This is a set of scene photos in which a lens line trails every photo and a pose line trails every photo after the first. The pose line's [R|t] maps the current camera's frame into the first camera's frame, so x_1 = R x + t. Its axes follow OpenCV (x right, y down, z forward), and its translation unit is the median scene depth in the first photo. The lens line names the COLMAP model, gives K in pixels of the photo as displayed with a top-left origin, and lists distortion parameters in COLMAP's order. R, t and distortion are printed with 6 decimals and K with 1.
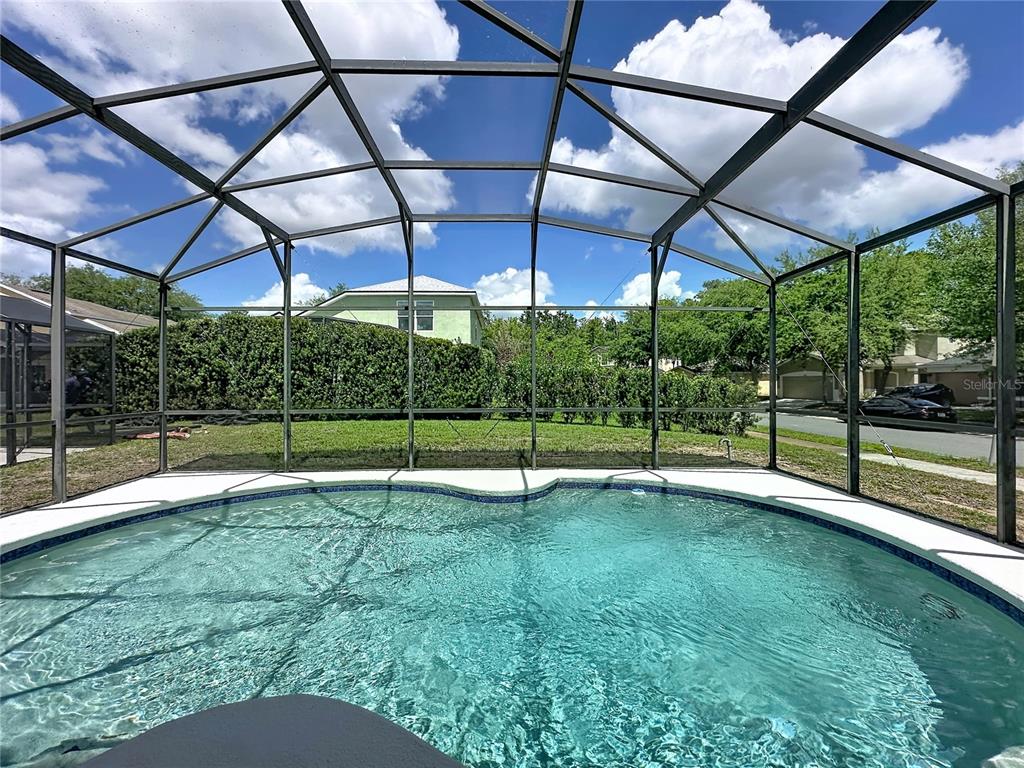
lens RADIAL K [[416.4, 0, 513.4], [0, 416.4, 383.2], [0, 0, 1]] dist [-0.003777, 0.001212]
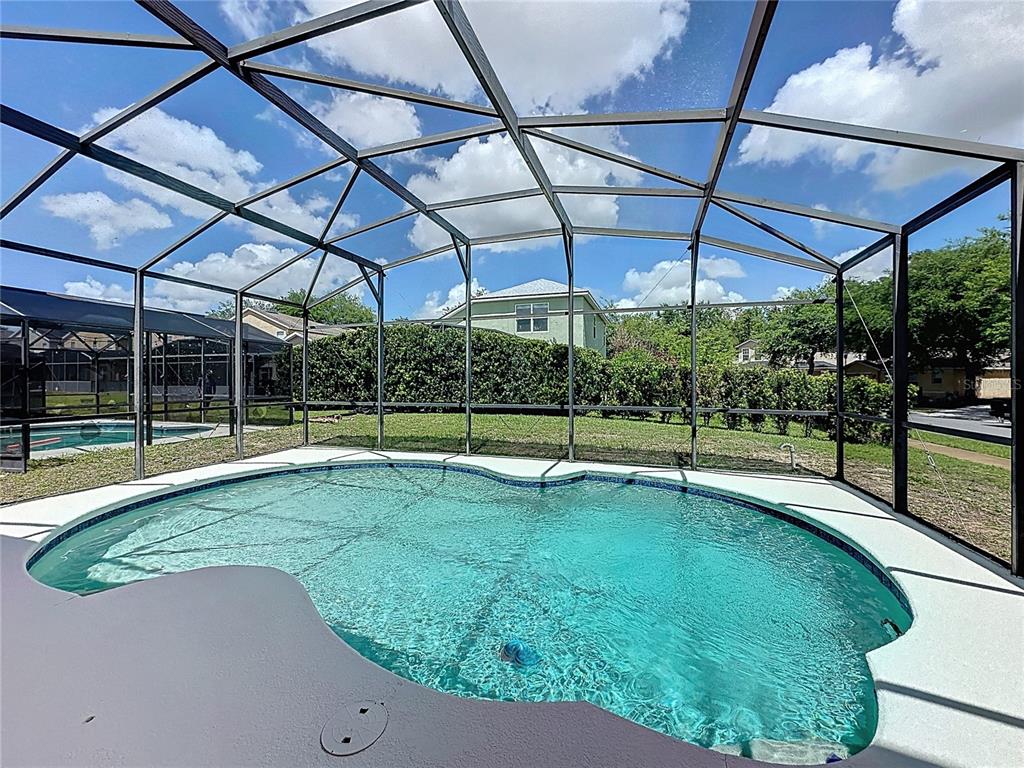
lens RADIAL K [[416.4, 0, 515.9], [0, 416.4, 382.5], [0, 0, 1]] dist [-0.003777, 0.001212]
pose [[0.942868, 0.004222, -0.333141, 0.136907], [-0.002377, 0.999980, 0.005943, -0.003173], [0.333159, -0.004812, 0.942858, -0.036254]]
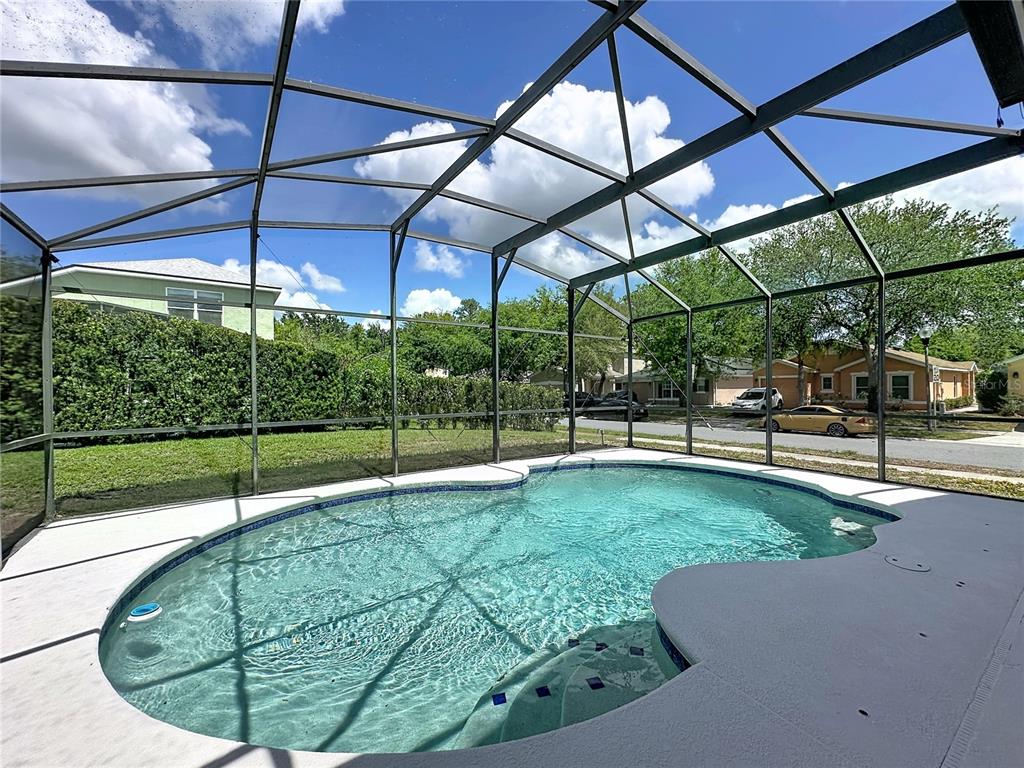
lens RADIAL K [[416.4, 0, 517.1], [0, 416.4, 390.4], [0, 0, 1]] dist [-0.003777, 0.001212]
pose [[0.831724, -0.006392, 0.555153, -0.276207], [0.008202, 0.999966, -0.000775, 0.000831], [-0.555129, 0.005198, 0.831748, -0.009593]]
